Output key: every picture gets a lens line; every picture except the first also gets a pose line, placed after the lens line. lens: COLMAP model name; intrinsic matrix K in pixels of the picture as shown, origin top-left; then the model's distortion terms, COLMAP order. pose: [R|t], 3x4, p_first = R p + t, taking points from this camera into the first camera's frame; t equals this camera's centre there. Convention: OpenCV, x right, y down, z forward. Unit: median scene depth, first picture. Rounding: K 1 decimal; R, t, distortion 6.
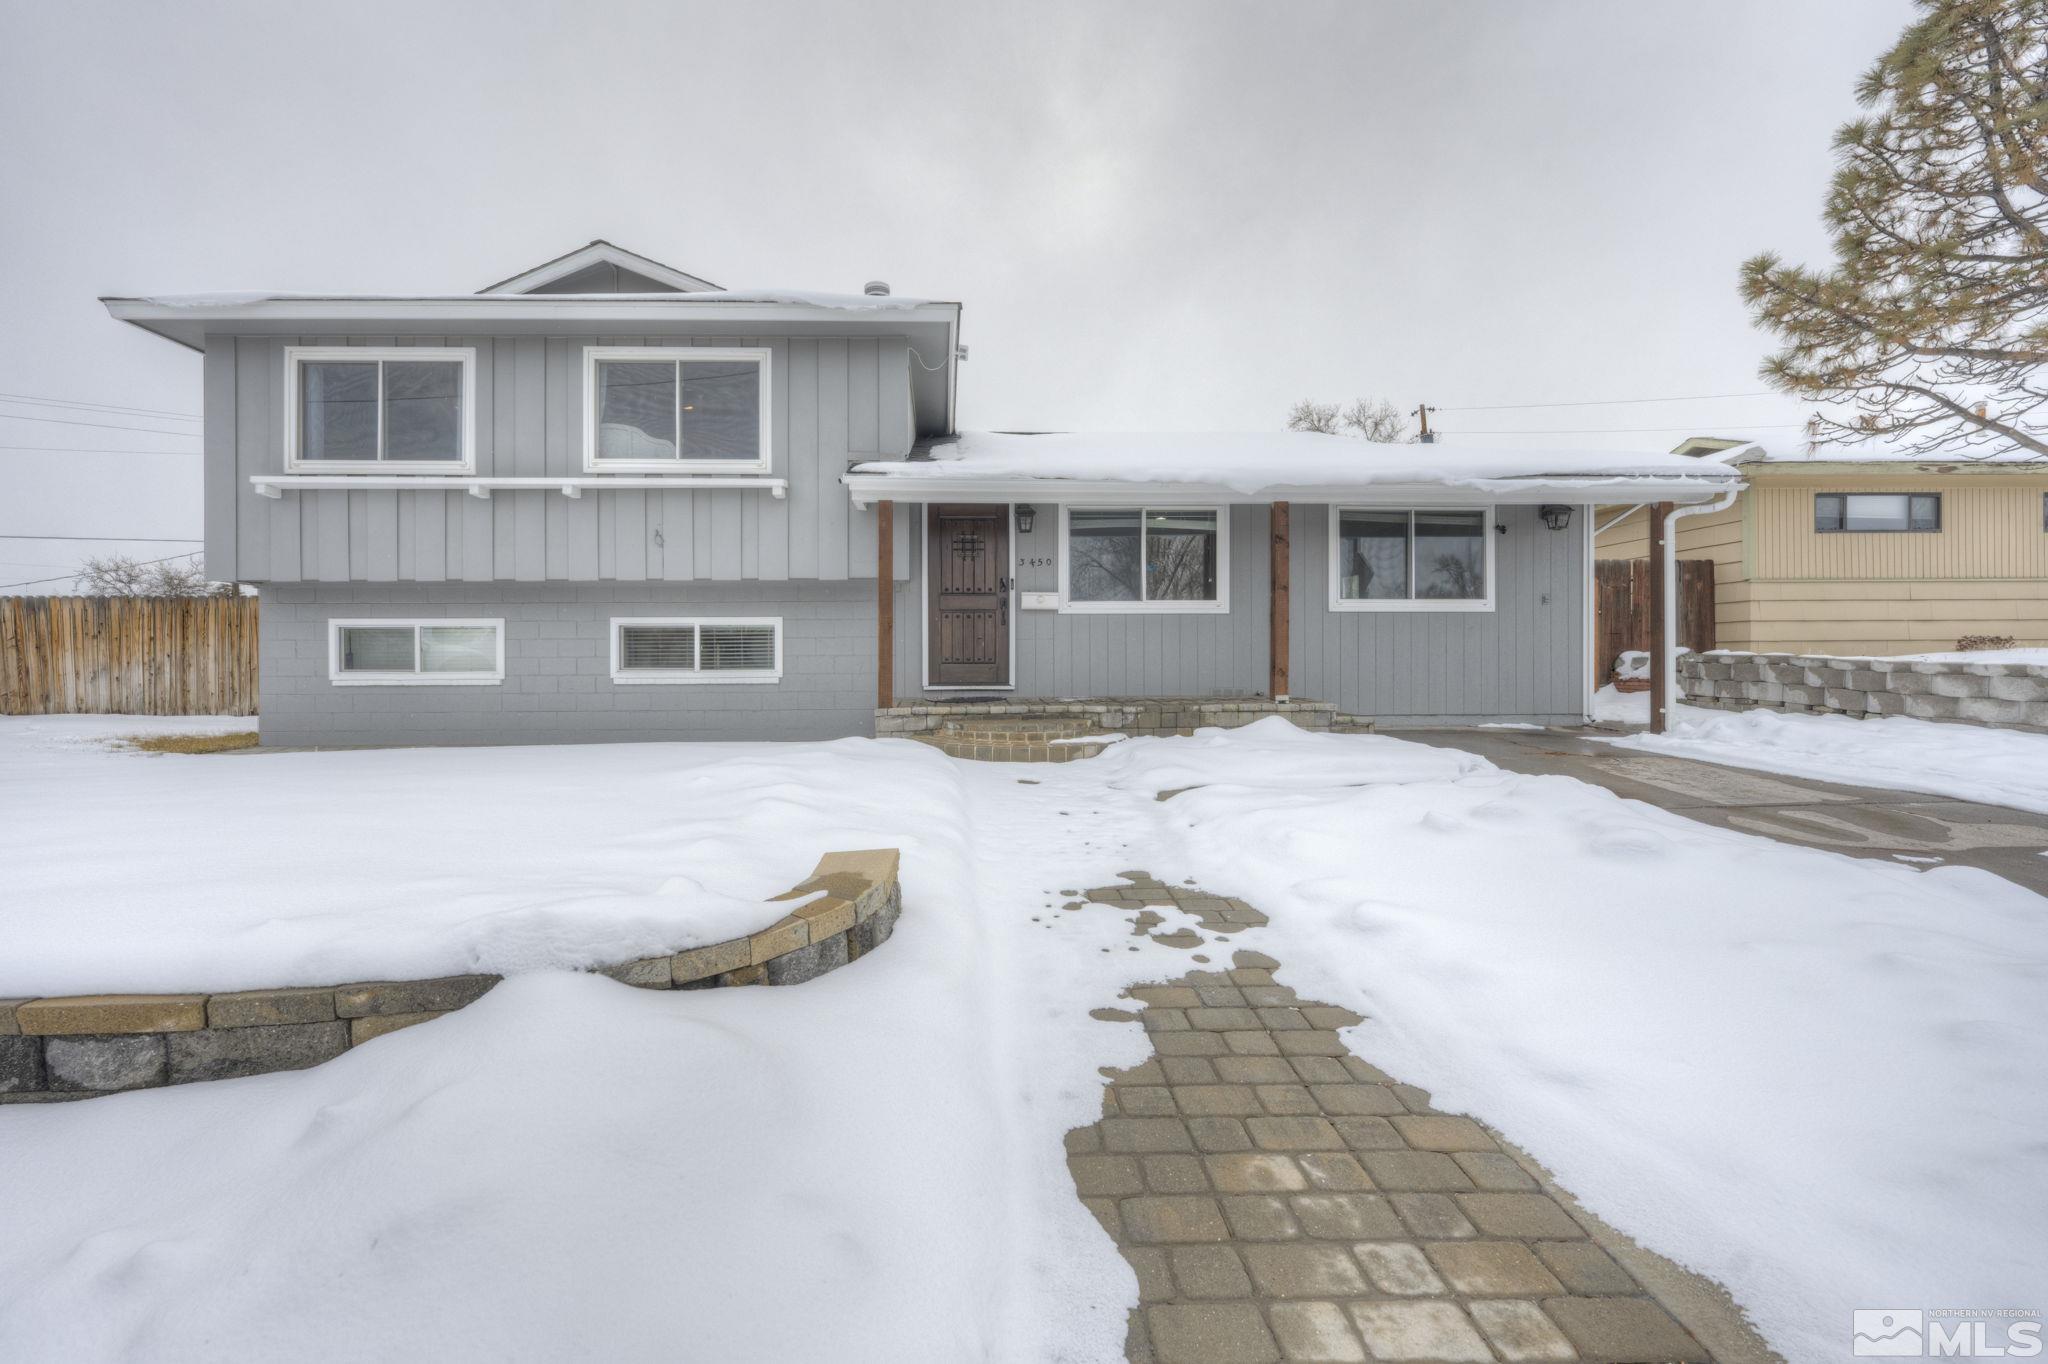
lens RADIAL K [[864.2, 0, 1010.8], [0, 864.2, 663.1], [0, 0, 1]] dist [-0.001350, 0.000167]
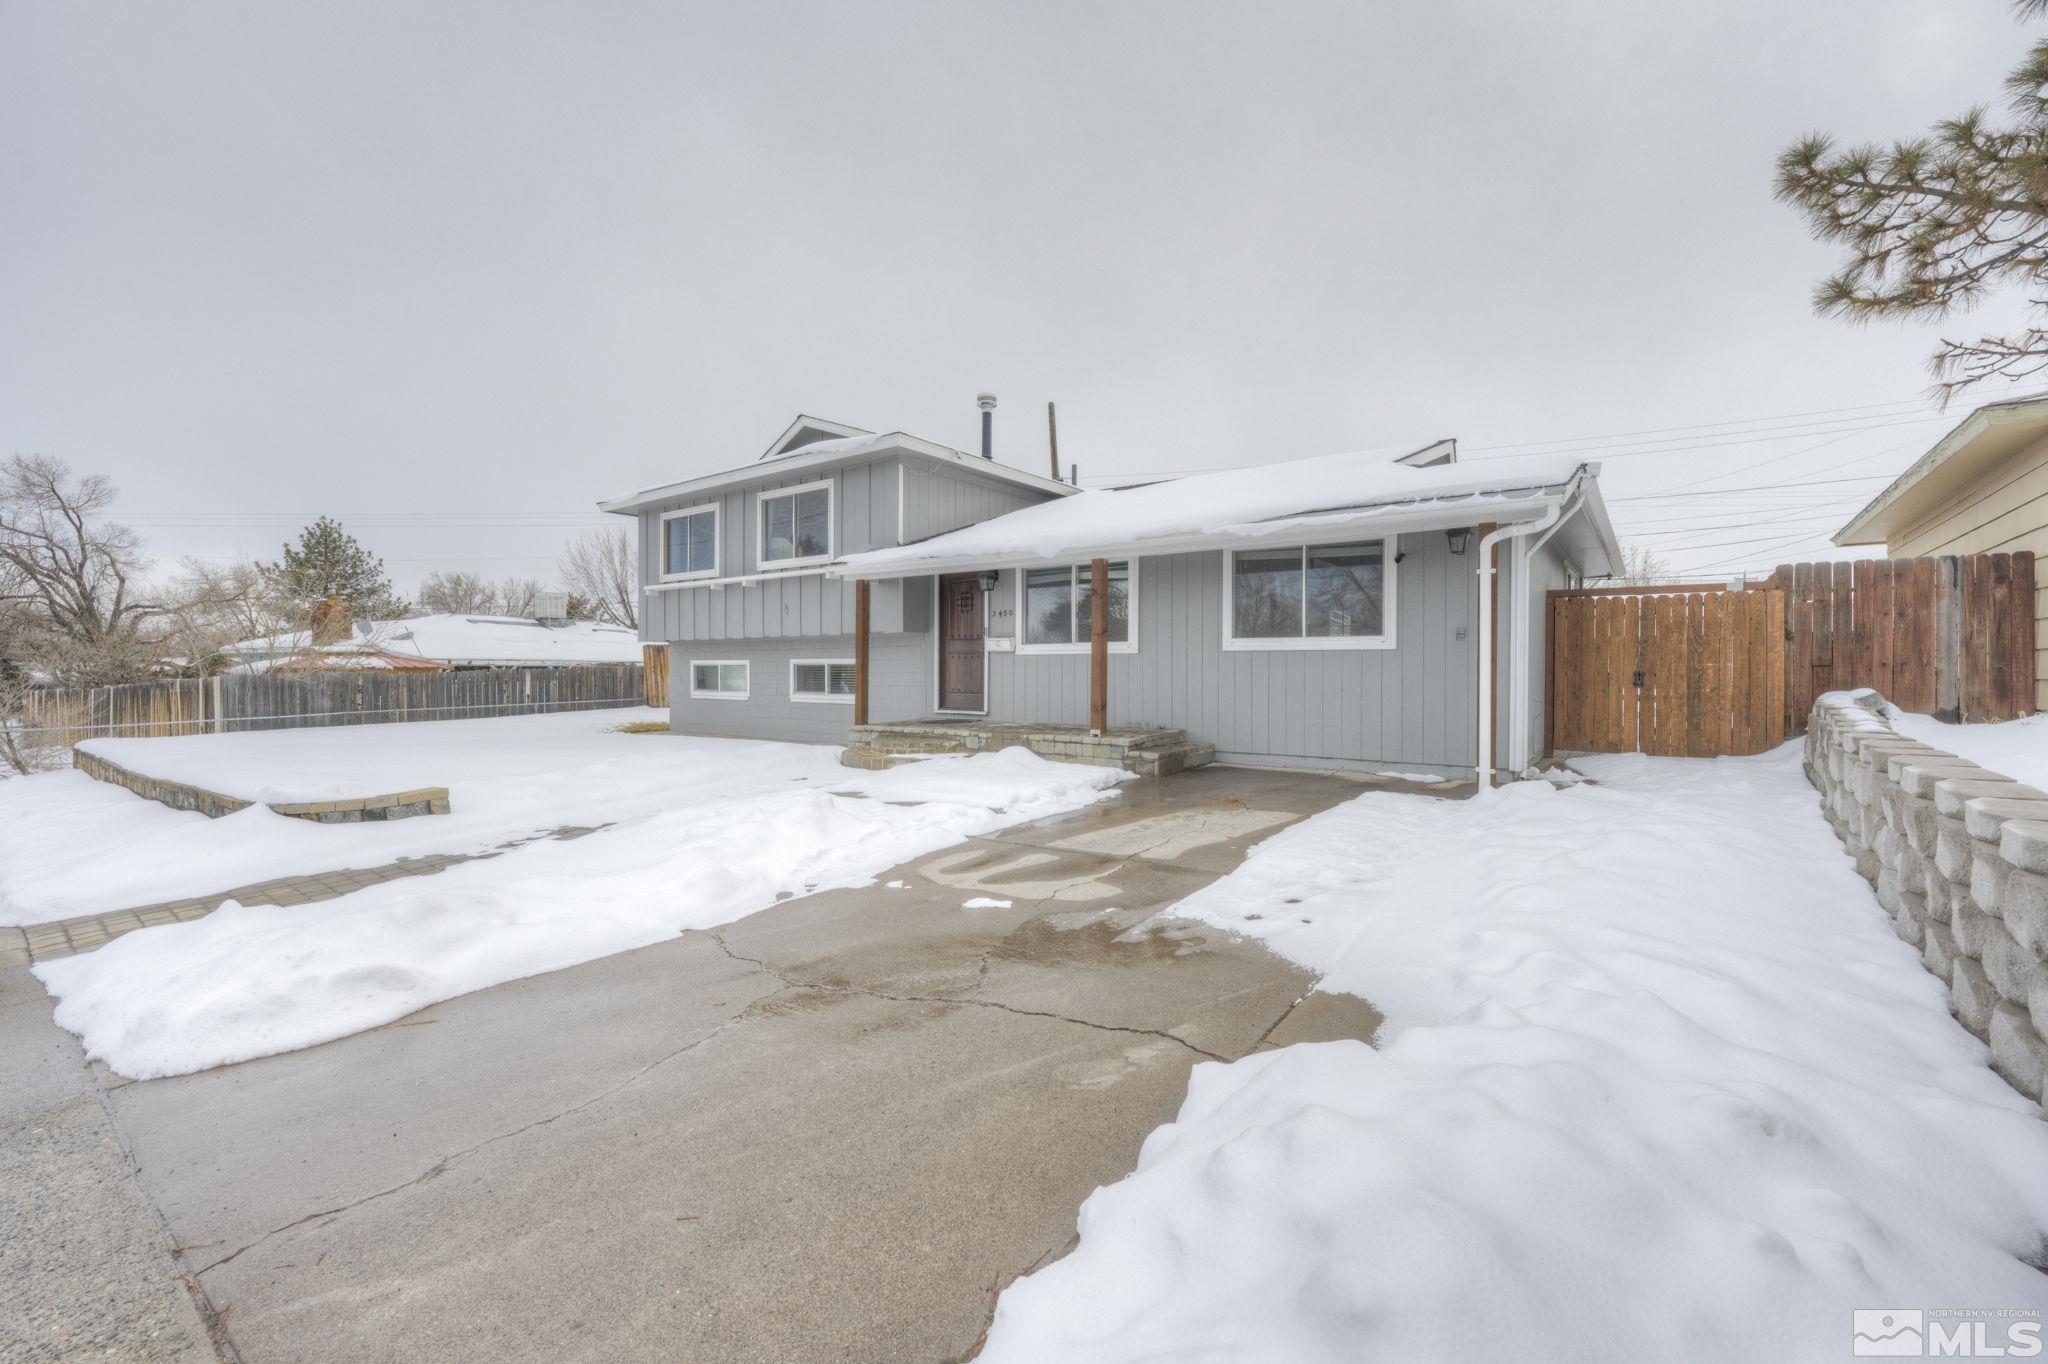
lens RADIAL K [[840.9, 0, 1024.0], [0, 840.9, 682.0], [0, 0, 1]] dist [0.001663, 0.000151]
pose [[0.788160, 0.013584, -0.615320, 0.804771], [-0.006423, 0.999883, 0.013848, -0.035049], [0.615437, -0.006962, 0.788156, 0.061102]]
